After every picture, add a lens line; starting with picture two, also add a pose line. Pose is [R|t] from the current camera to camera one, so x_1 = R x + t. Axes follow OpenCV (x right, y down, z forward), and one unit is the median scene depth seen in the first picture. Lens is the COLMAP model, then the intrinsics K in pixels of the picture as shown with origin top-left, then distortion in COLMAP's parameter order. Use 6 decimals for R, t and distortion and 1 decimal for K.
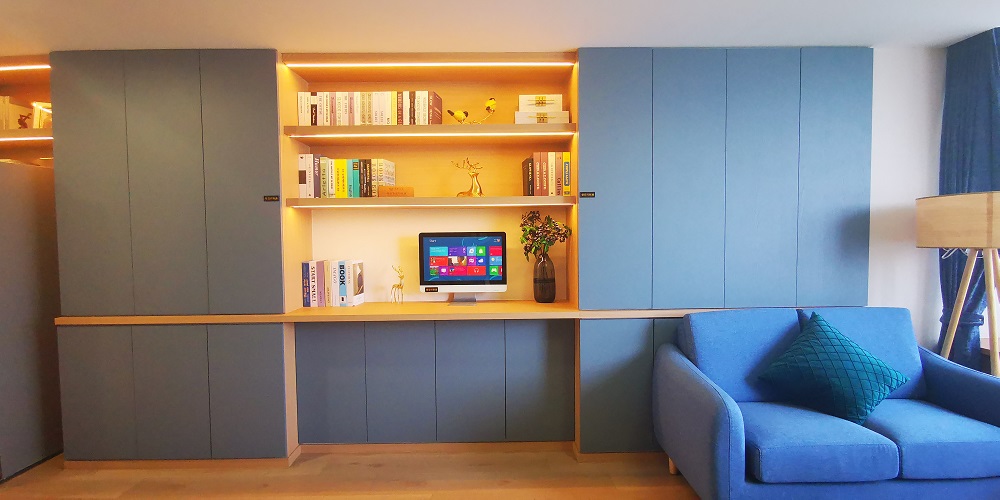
lens RADIAL K [[461.1, 0, 500.0], [0, 461.1, 250.0], [0, 0, 1]] dist [-0.004530, 0.000234]
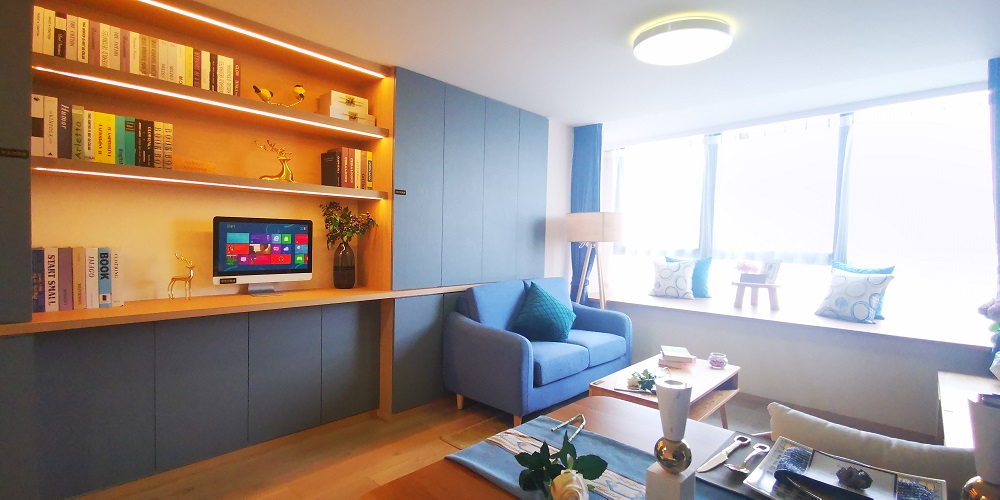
lens RADIAL K [[461.1, 0, 500.0], [0, 461.1, 250.0], [0, 0, 1]] dist [-0.004530, 0.000234]
pose [[0.684043, 0.005730, 0.729419, -0.450703], [-0.004104, 0.999984, -0.004007, 0.028442], [-0.729430, -0.000252, 0.684056, 0.008669]]
